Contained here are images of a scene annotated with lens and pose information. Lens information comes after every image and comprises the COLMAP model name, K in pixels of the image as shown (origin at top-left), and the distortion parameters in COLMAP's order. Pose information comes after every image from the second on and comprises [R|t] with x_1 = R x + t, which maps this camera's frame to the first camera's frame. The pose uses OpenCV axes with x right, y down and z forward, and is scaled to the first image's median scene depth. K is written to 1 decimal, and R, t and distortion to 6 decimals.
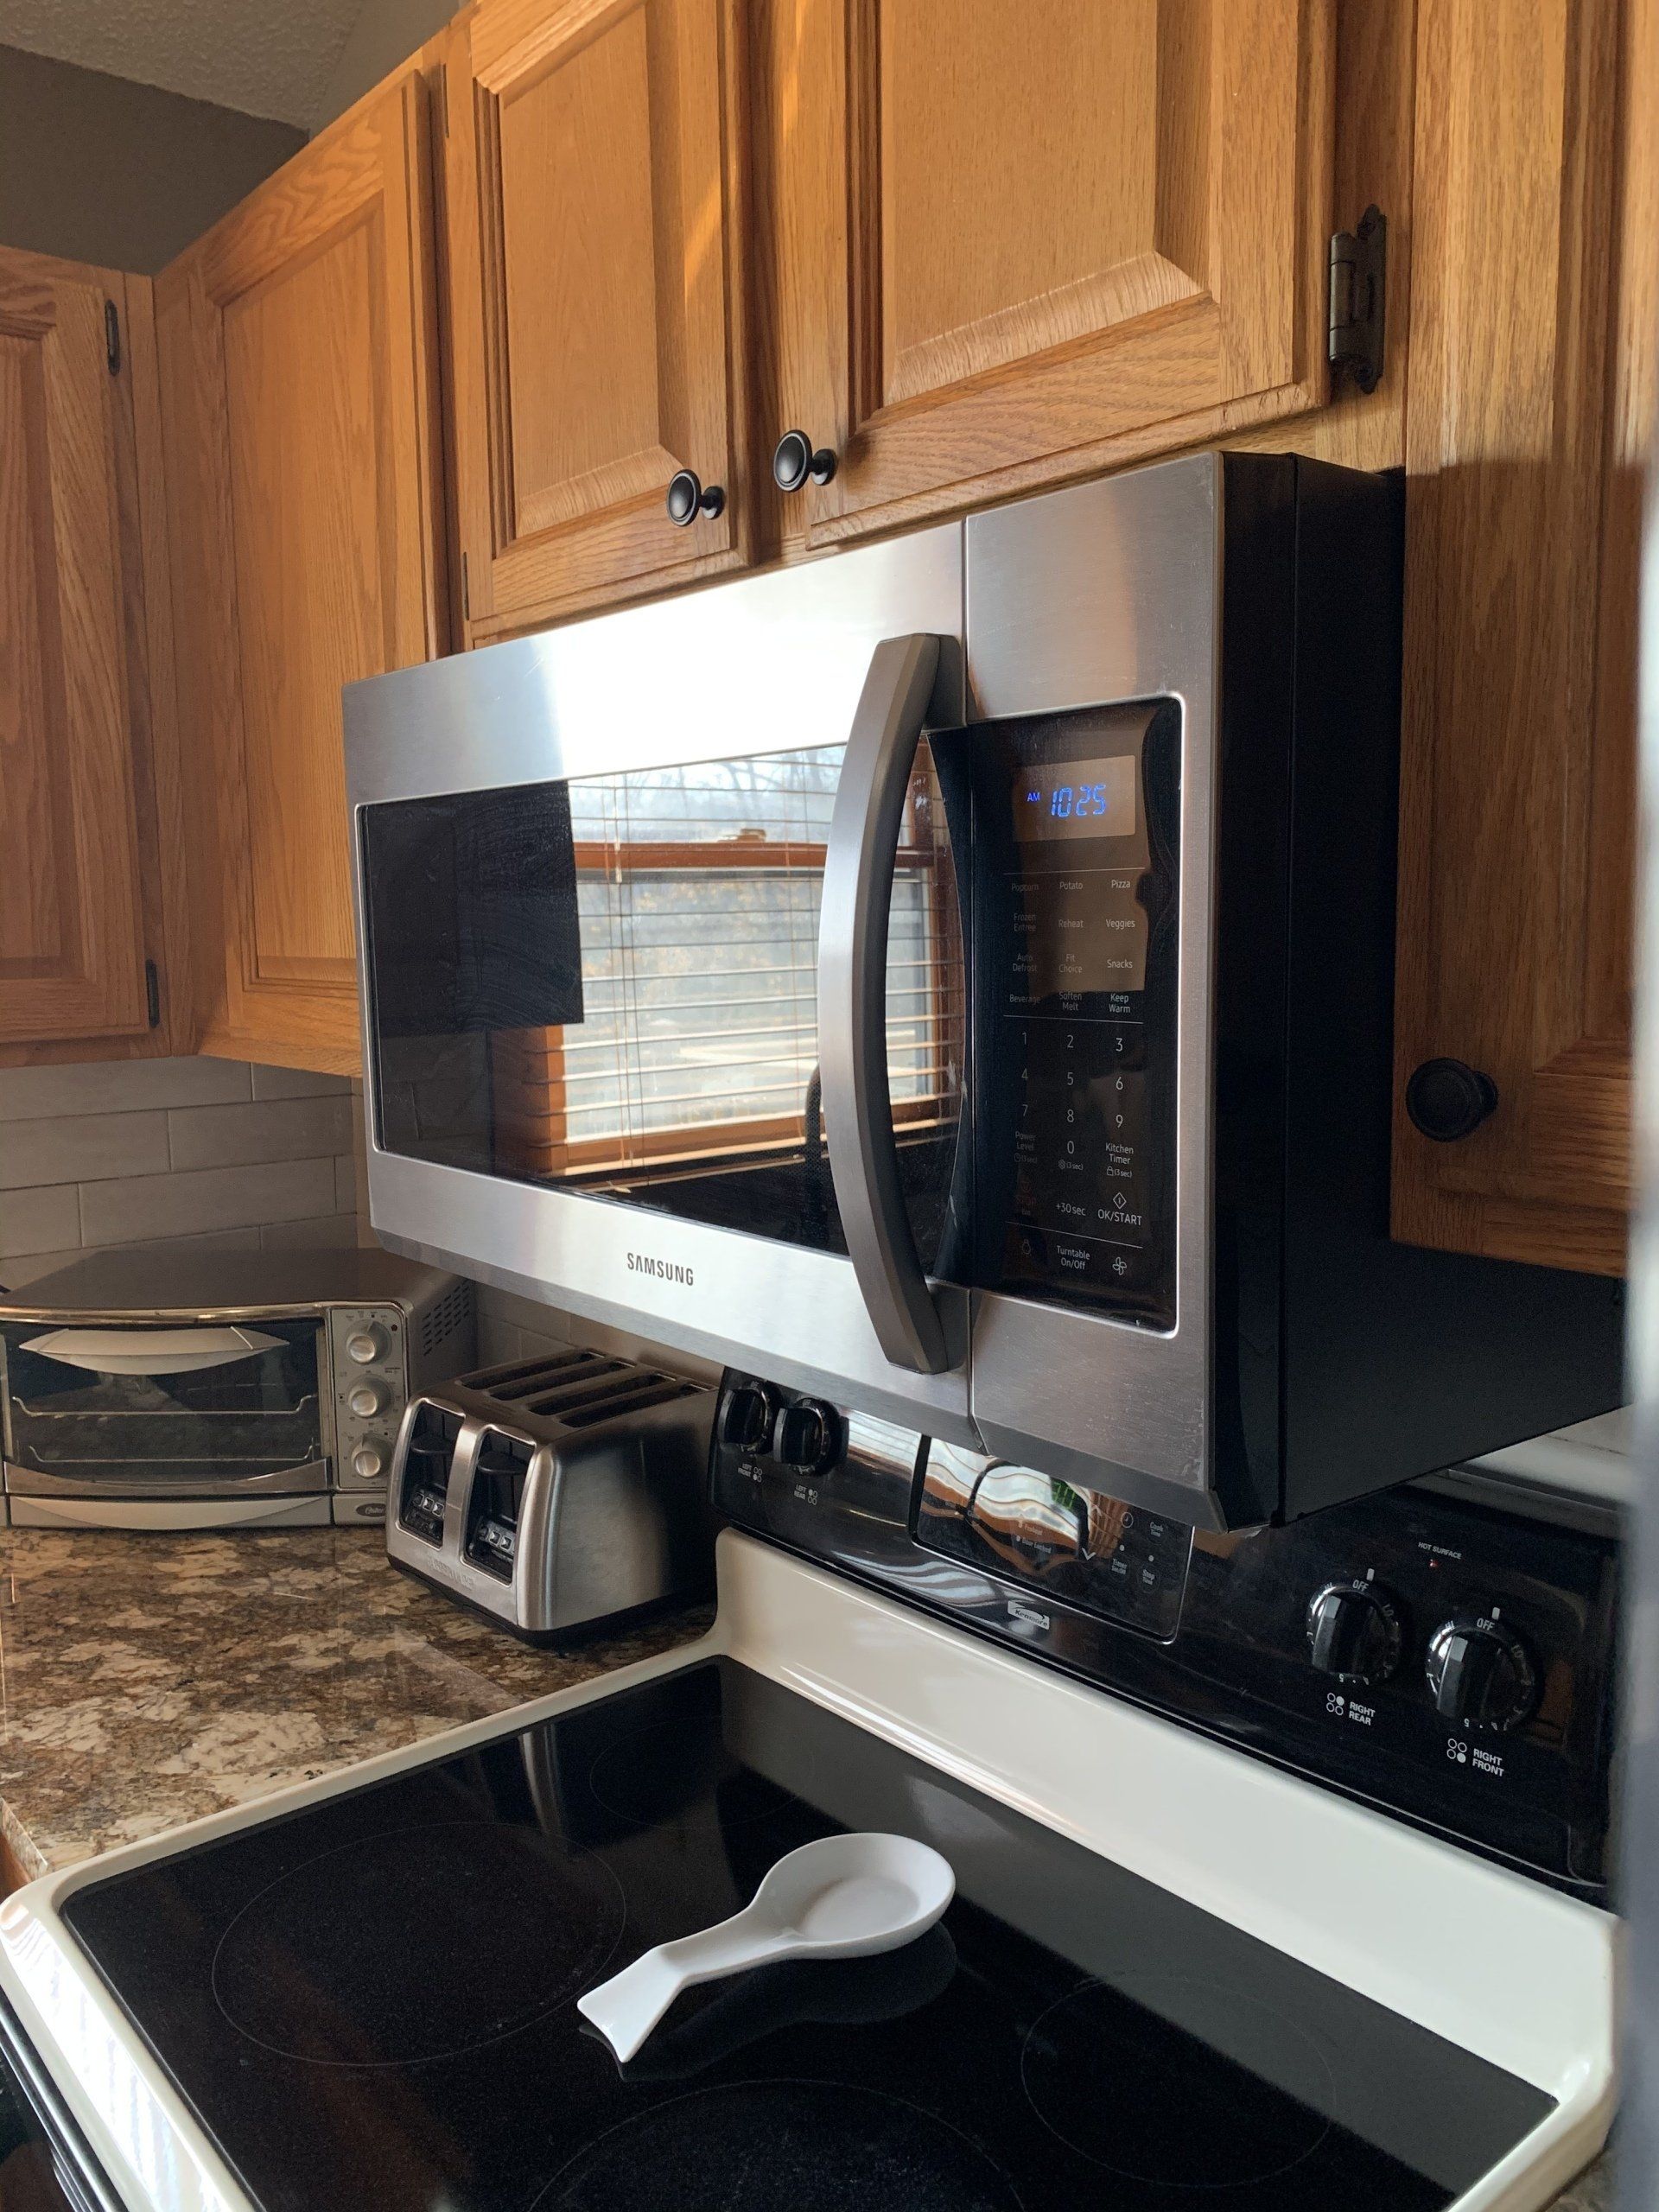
lens RADIAL K [[1706.6, 0, 820.6], [0, 1706.6, 1083.1], [0, 0, 1]] dist [0.041188, -0.049412]
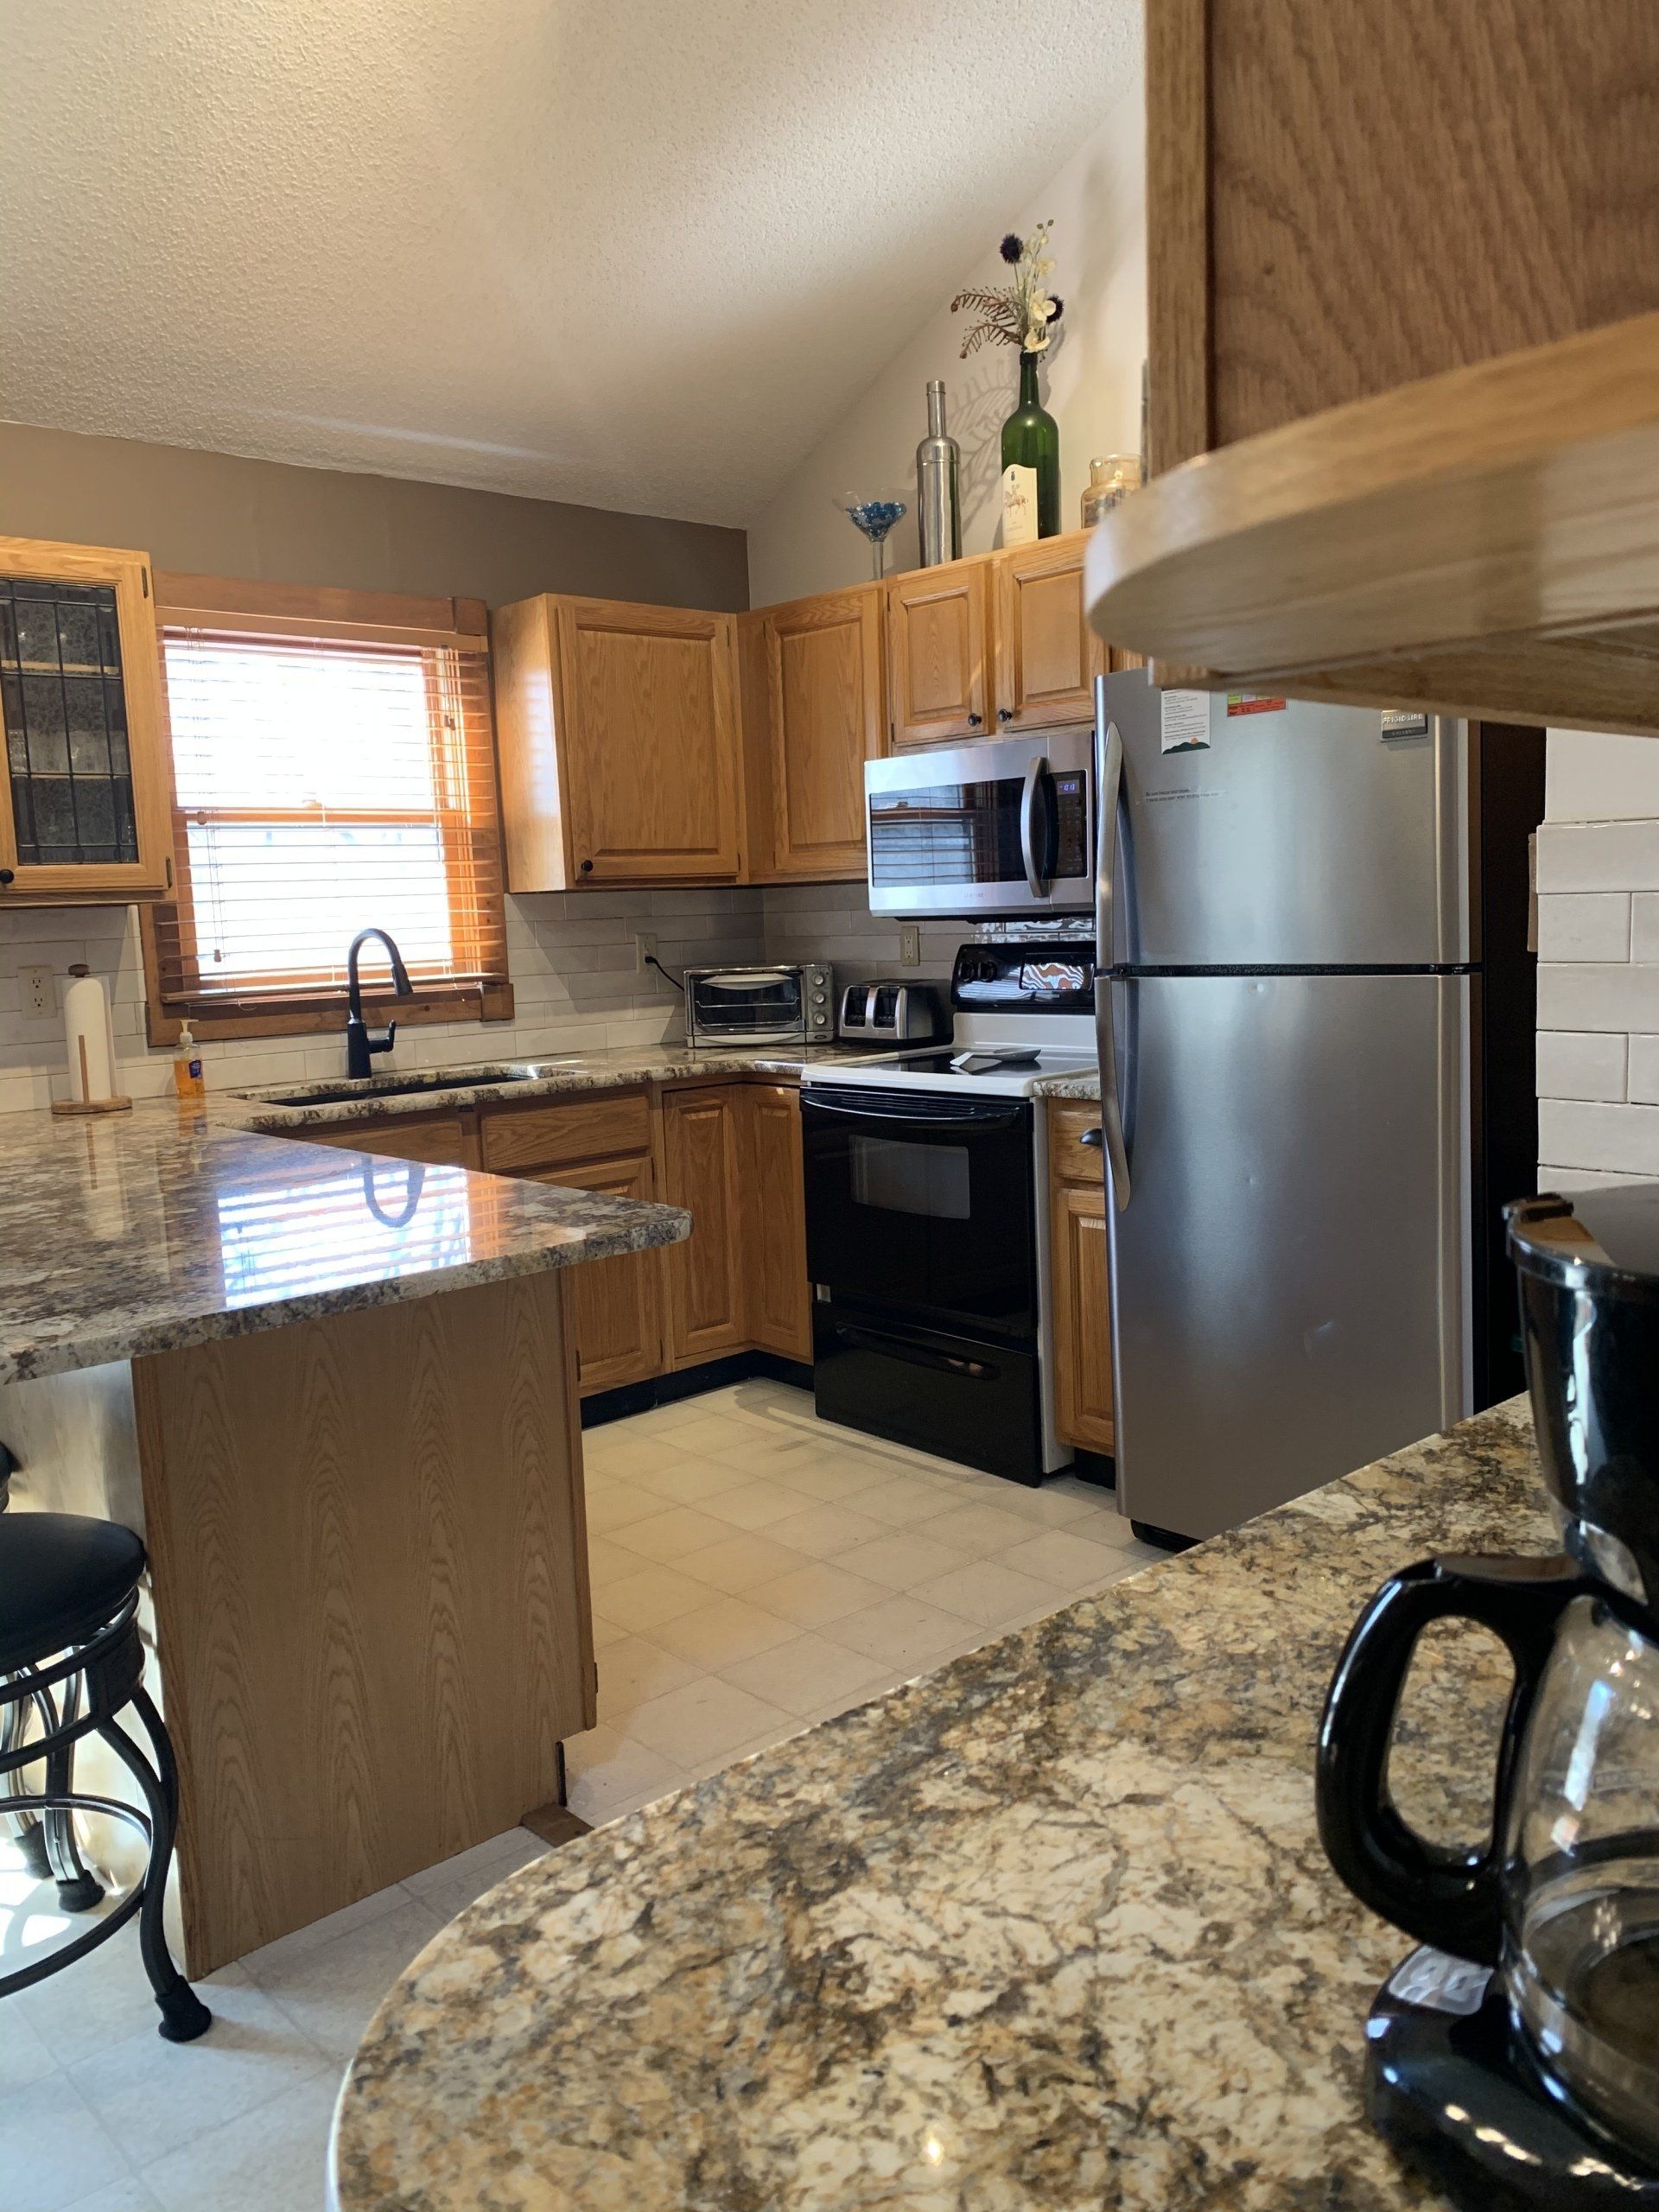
lens RADIAL K [[1706.6, 0, 845.7], [0, 1706.6, 1103.1], [0, 0, 1]] dist [0.041188, -0.049412]
pose [[0.998131, -0.026780, 0.054923, -0.510158], [0.026050, 0.999563, 0.013966, 0.431037], [-0.055273, -0.012510, 0.998393, -2.545507]]
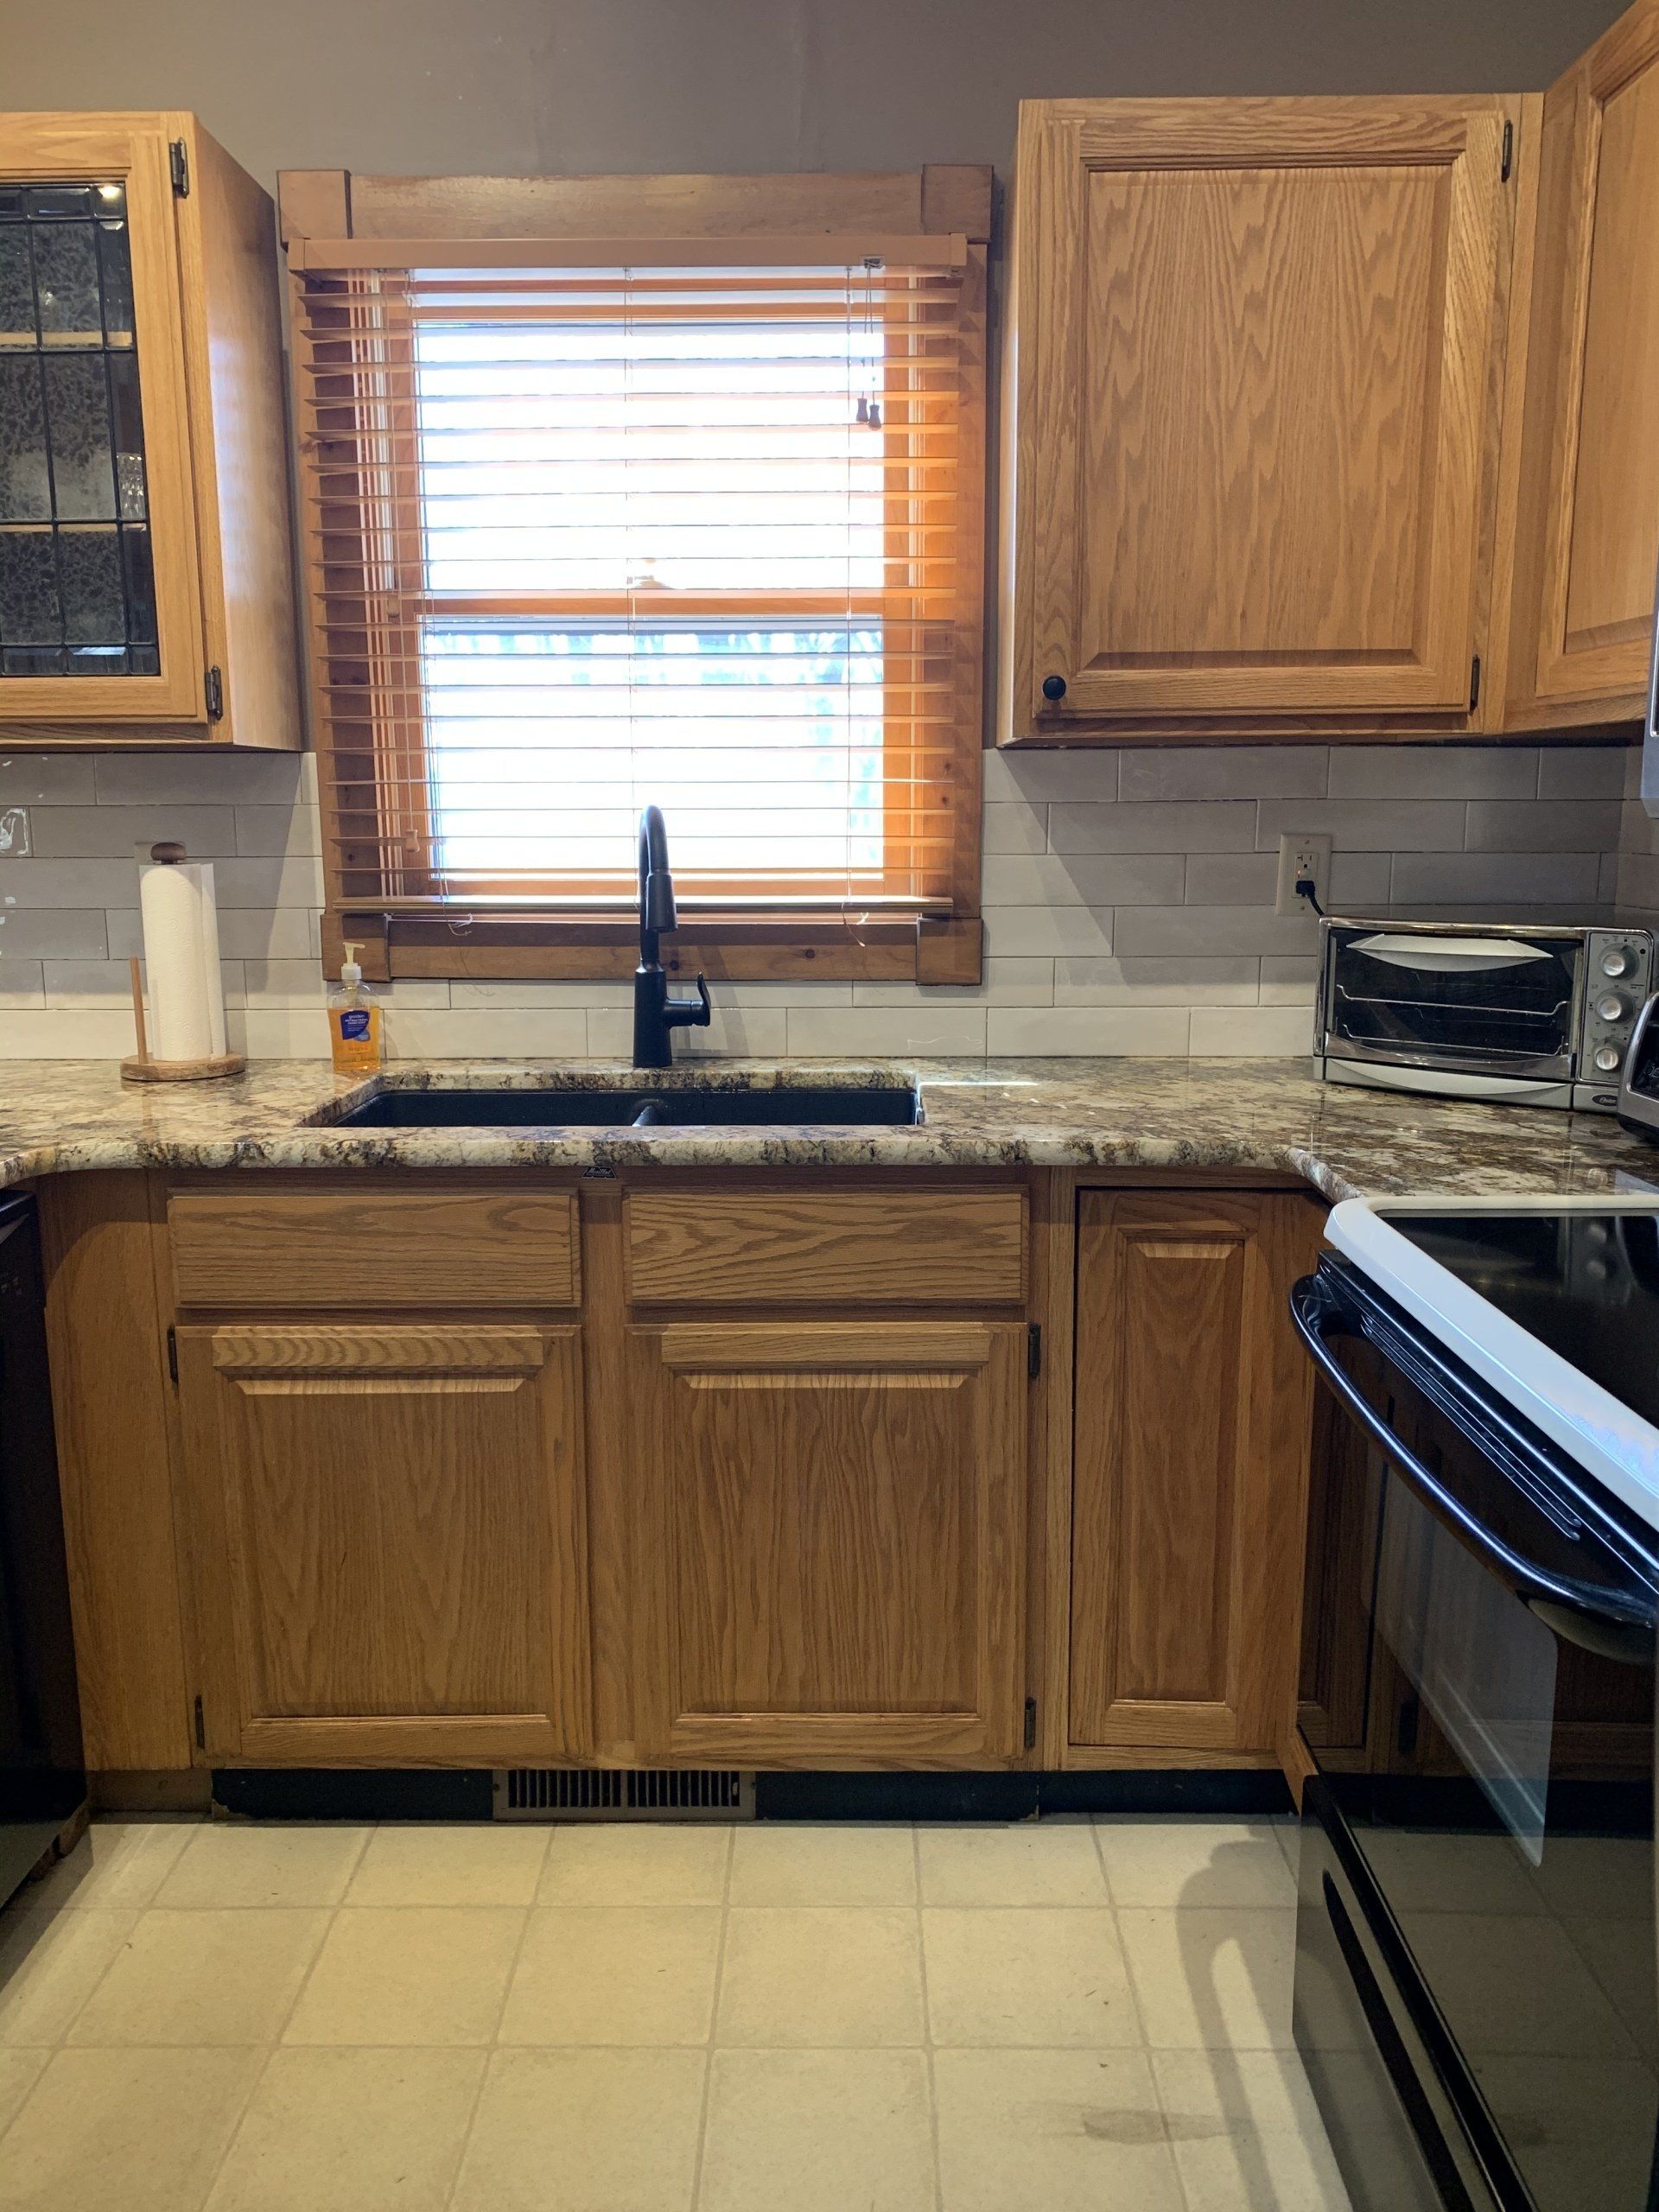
lens RADIAL K [[1706.6, 0, 814.1], [0, 1706.6, 1091.4], [0, 0, 1]] dist [0.041188, -0.049412]
pose [[0.763488, 0.122630, -0.634072, 0.115290], [-0.076491, 0.992067, 0.099764, 0.218300], [0.641276, -0.027668, 0.766811, -0.417579]]
